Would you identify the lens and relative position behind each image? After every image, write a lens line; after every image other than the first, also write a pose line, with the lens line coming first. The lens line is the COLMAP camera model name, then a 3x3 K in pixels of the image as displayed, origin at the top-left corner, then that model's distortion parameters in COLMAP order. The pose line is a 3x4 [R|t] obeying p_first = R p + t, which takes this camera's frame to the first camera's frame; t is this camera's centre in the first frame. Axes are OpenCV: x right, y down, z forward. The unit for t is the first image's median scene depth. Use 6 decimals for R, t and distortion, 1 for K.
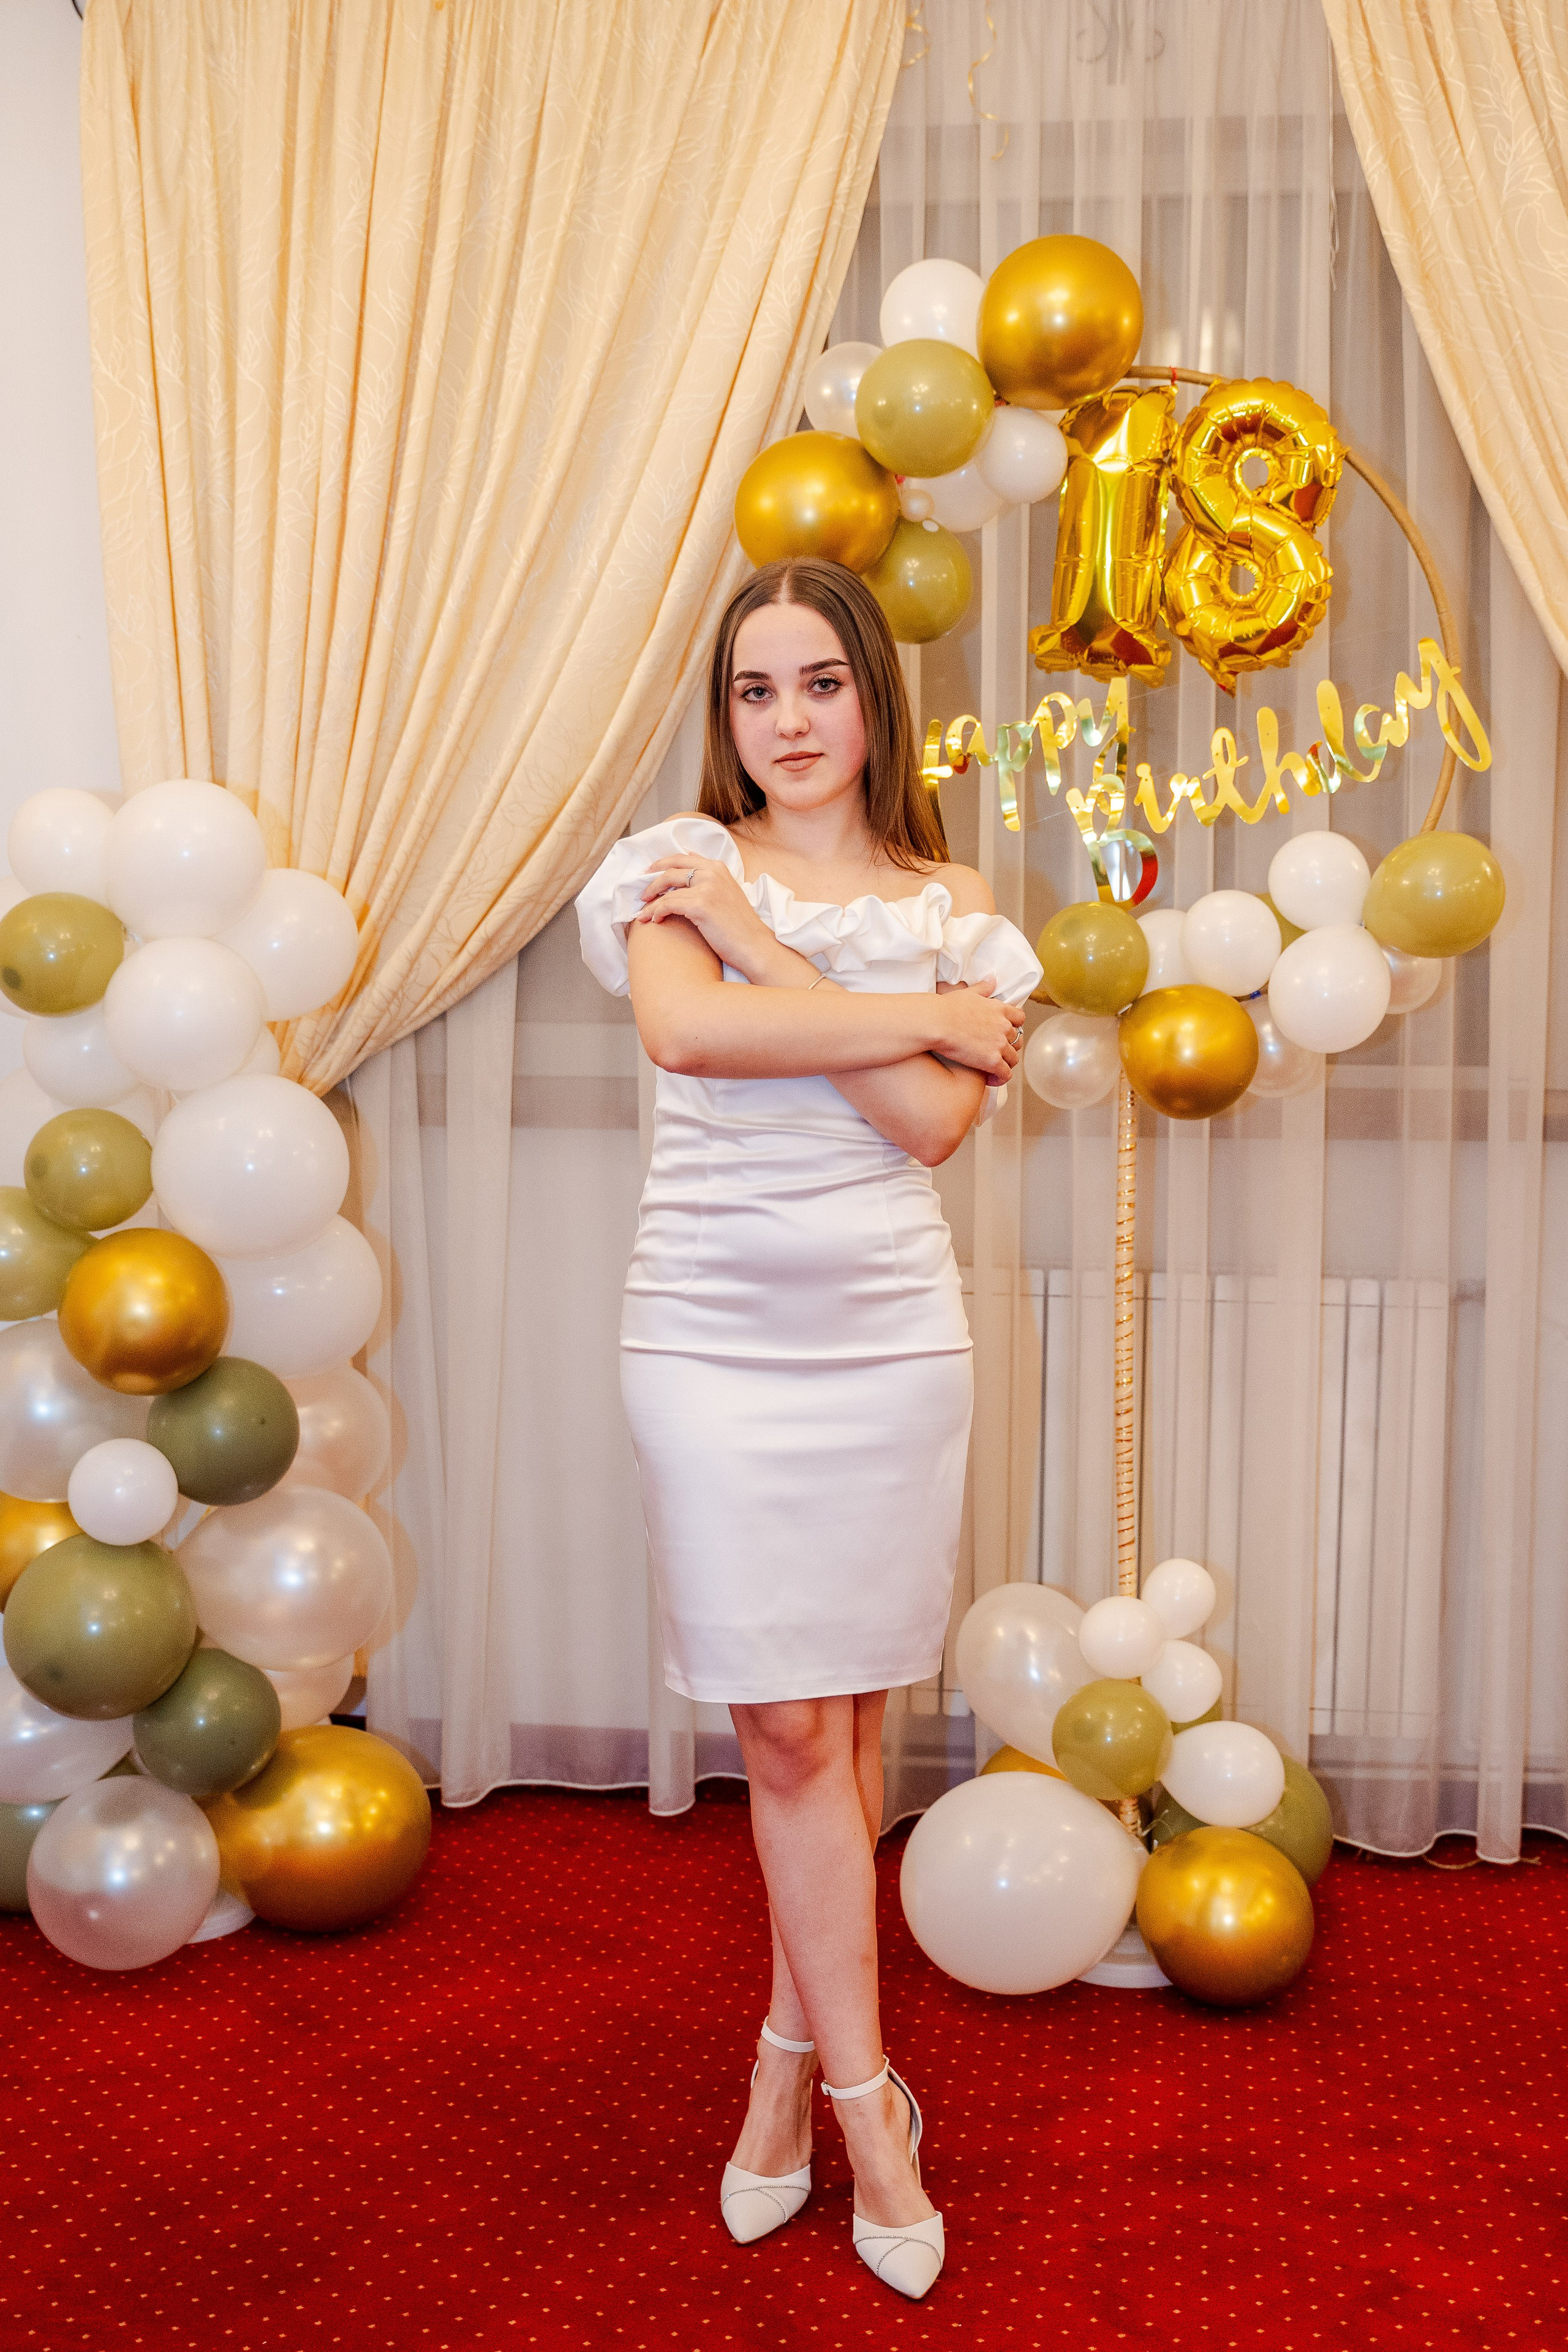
lens RADIAL K [[2920.5, 0, 812.3], [0, 2920.5, 1191.2], [0, 0, 1]] dist [0.006111, 0.000000]
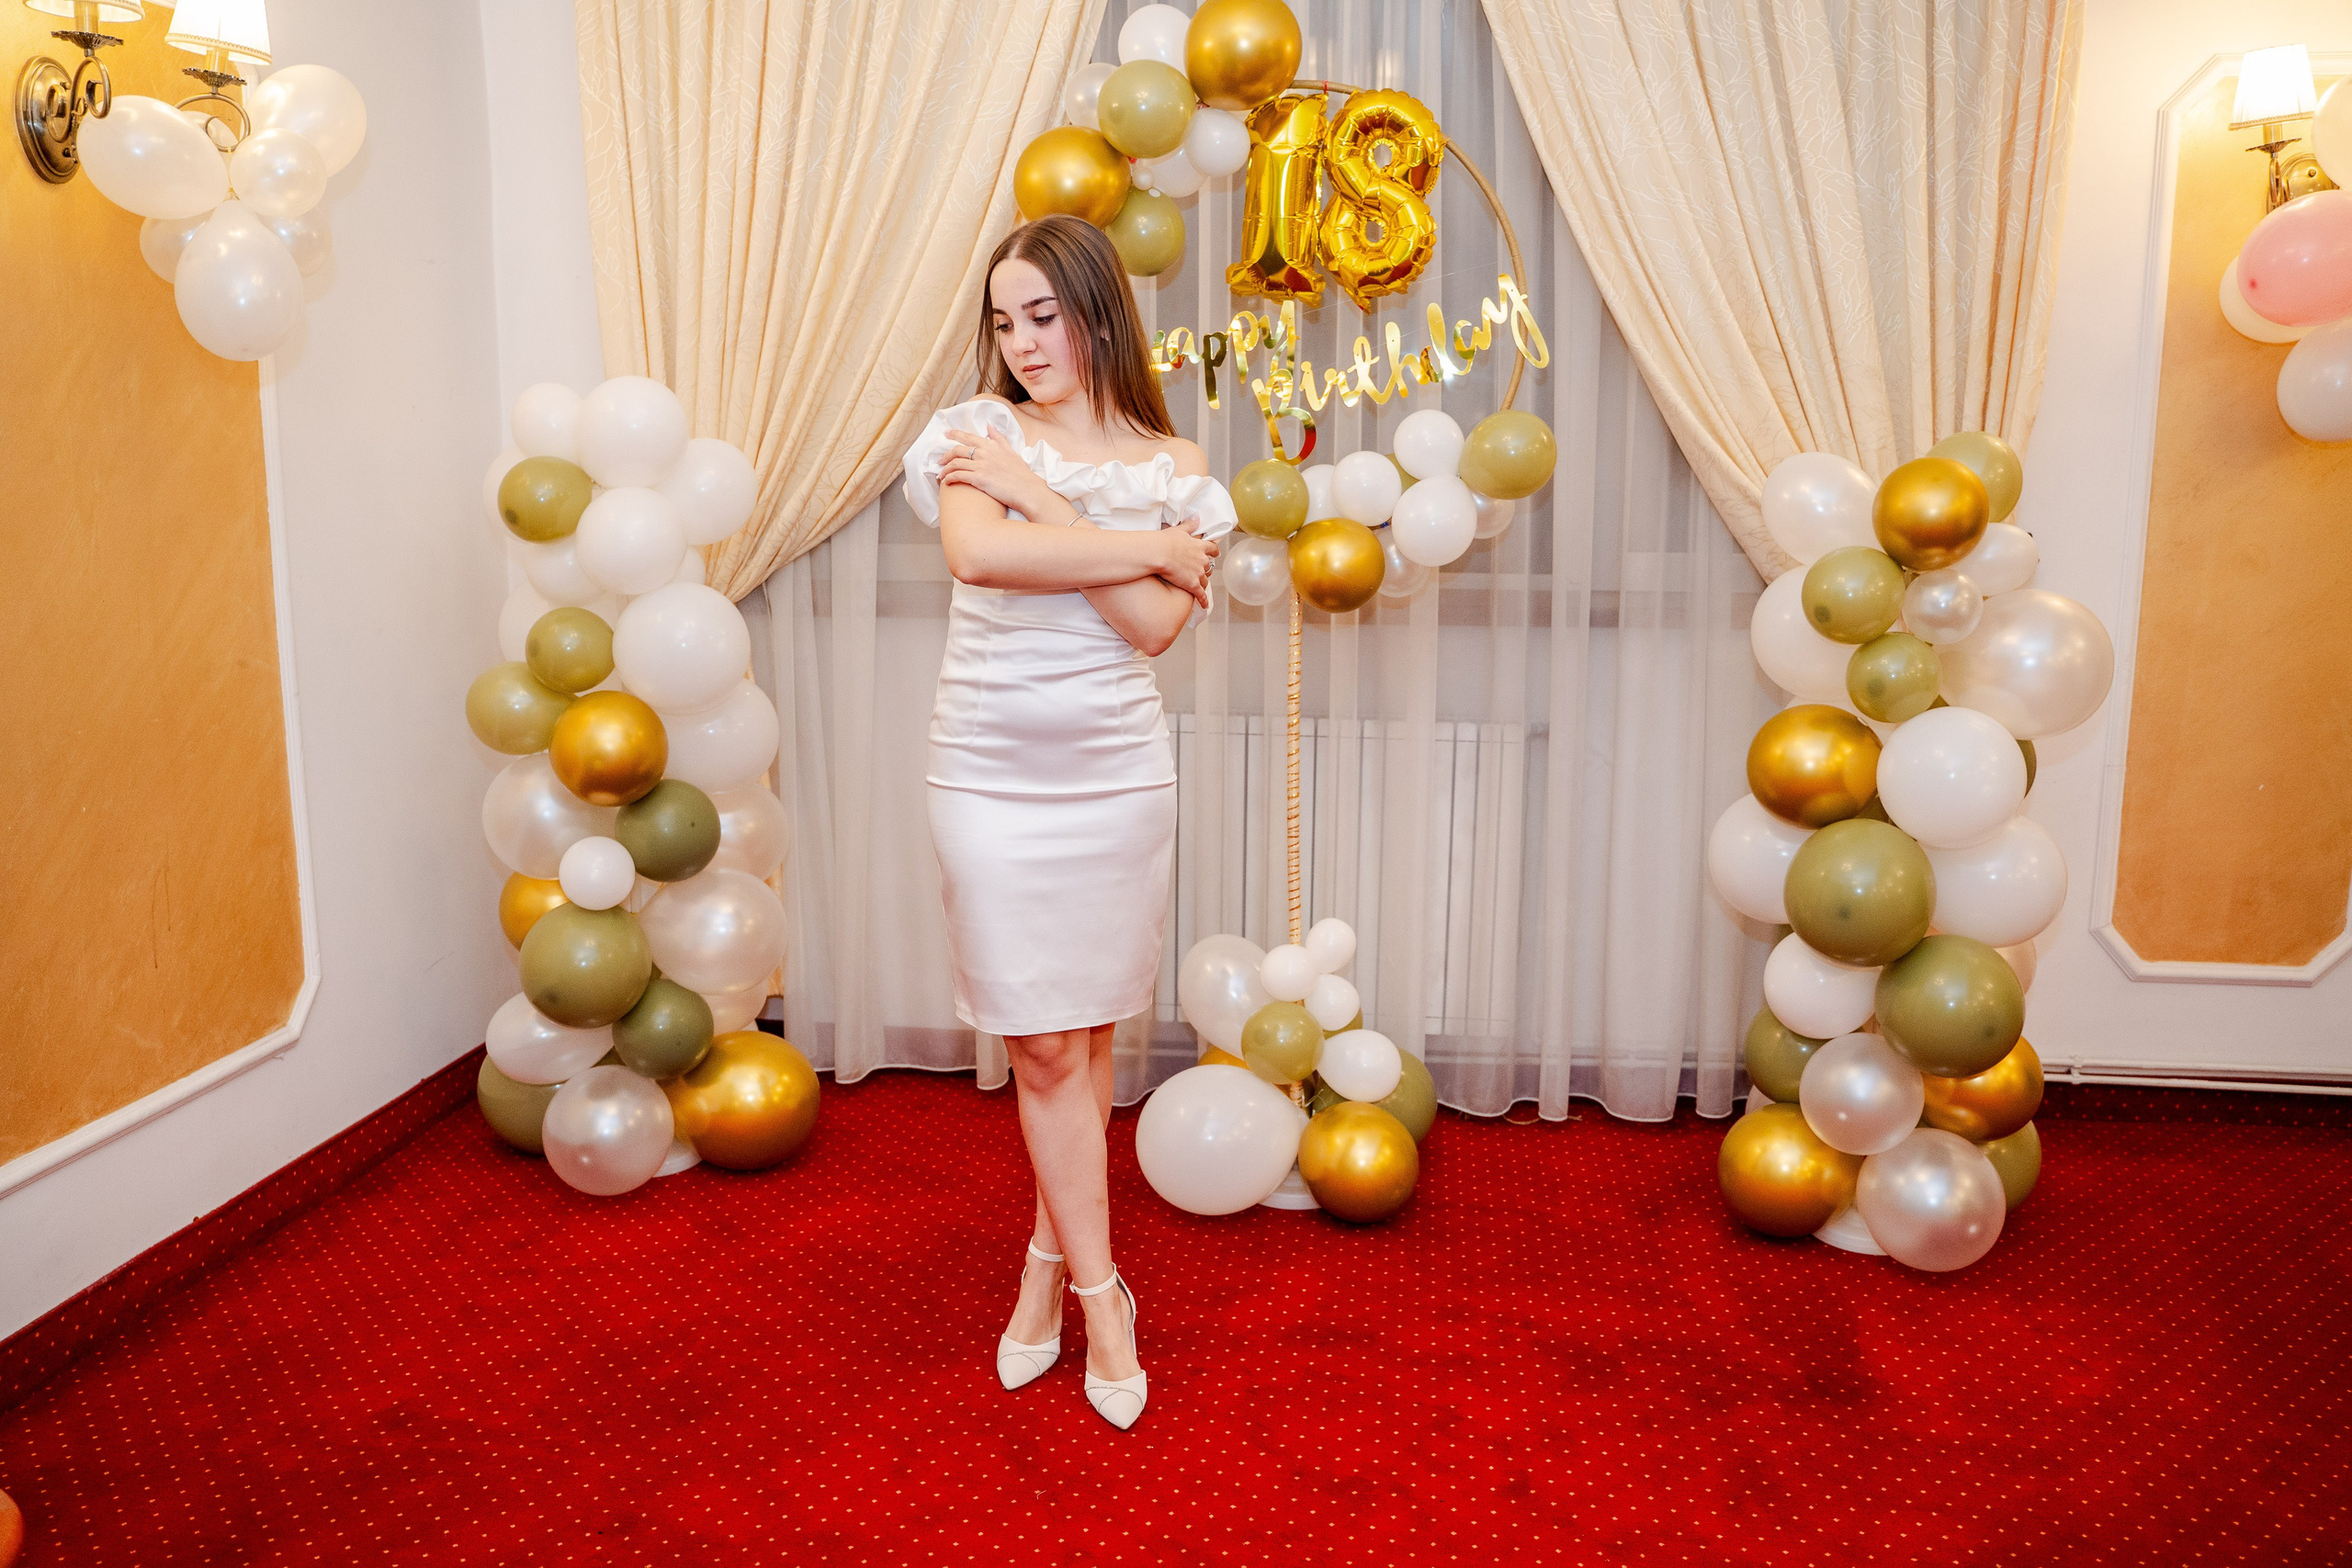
lens RADIAL K [[1936.8, 0, 1175.5], [0, 1936.8, 780.3], [0, 0, 1]] dist [-0.110090, 0.082075]
pose [[0.999986, -0.001021, 0.005279, 0.042922], [0.000662, 0.997719, 0.067495, -0.006429], [-0.005336, -0.067490, 0.997706, 0.052073]]
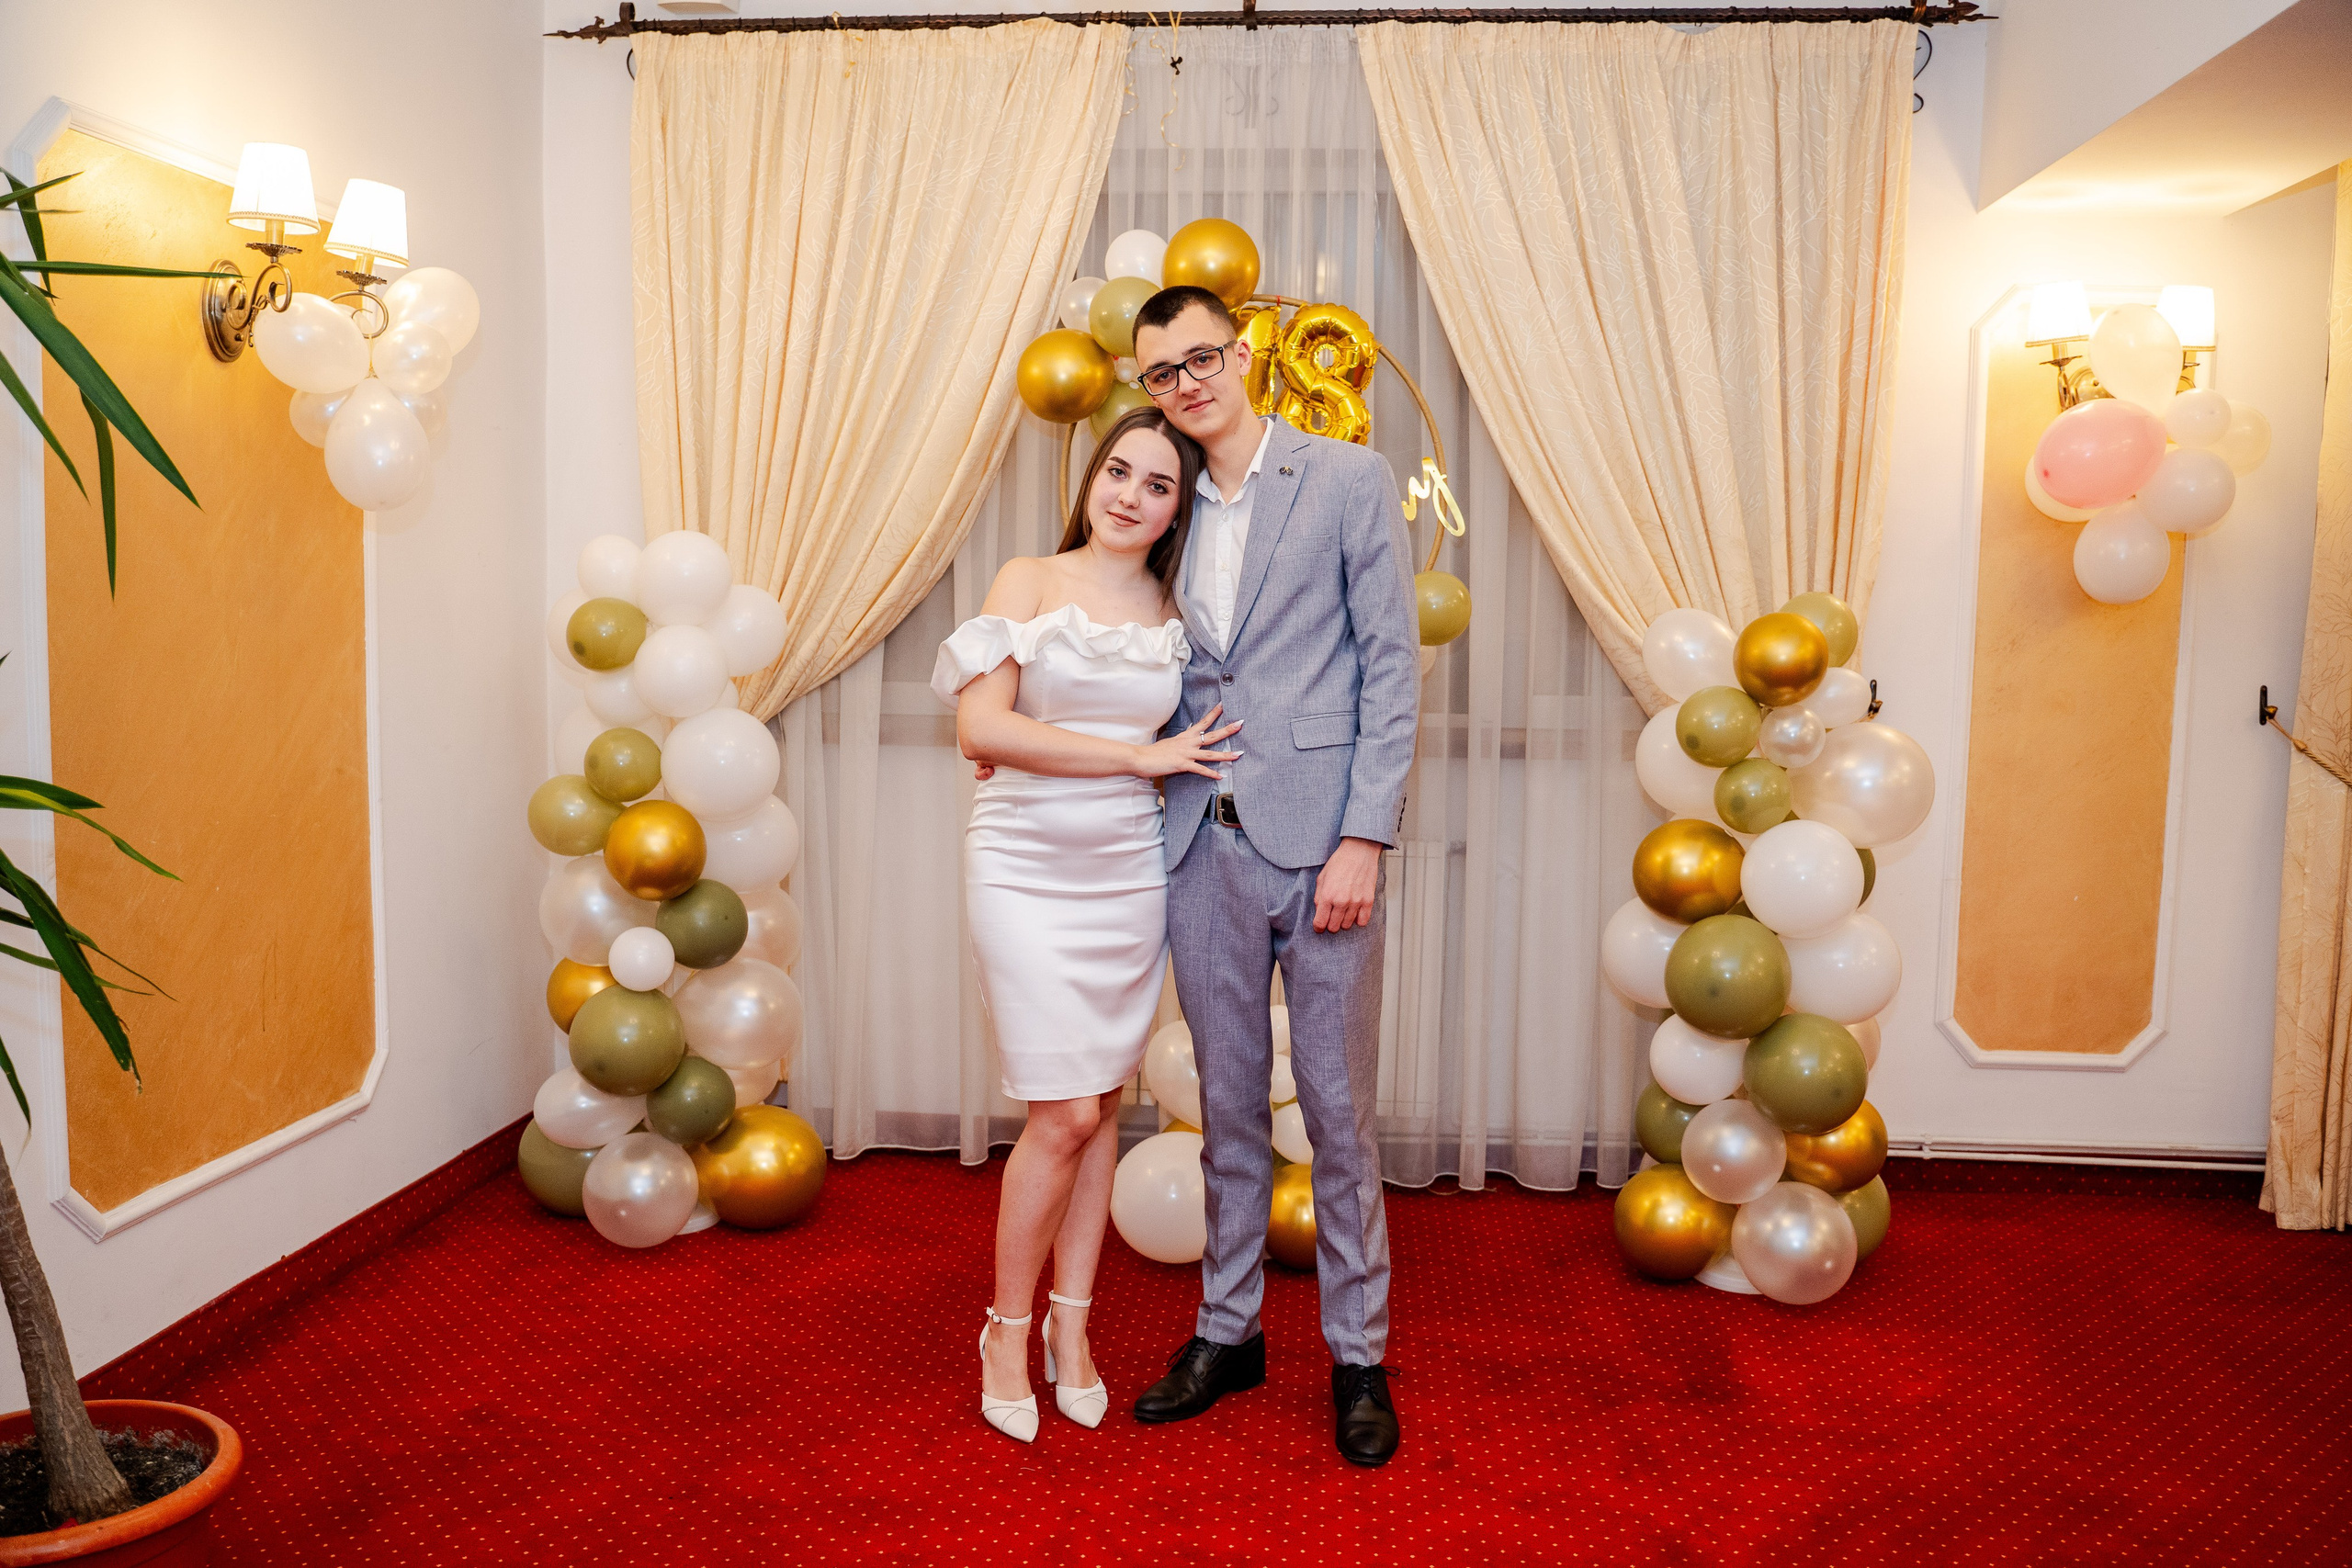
lens RADIAL K [[1936.8, 0, 1177.4], [0, 1936.8, 783.0], [0, 0, 1]] dist [-0.110090, 0.082075]
pose [[0.998812, 0.009308, 0.047839, 0.013566], [-0.008569, 0.999841, -0.015632, 0.016668], [-0.047977, 0.015203, 0.998733, -0.097501]]
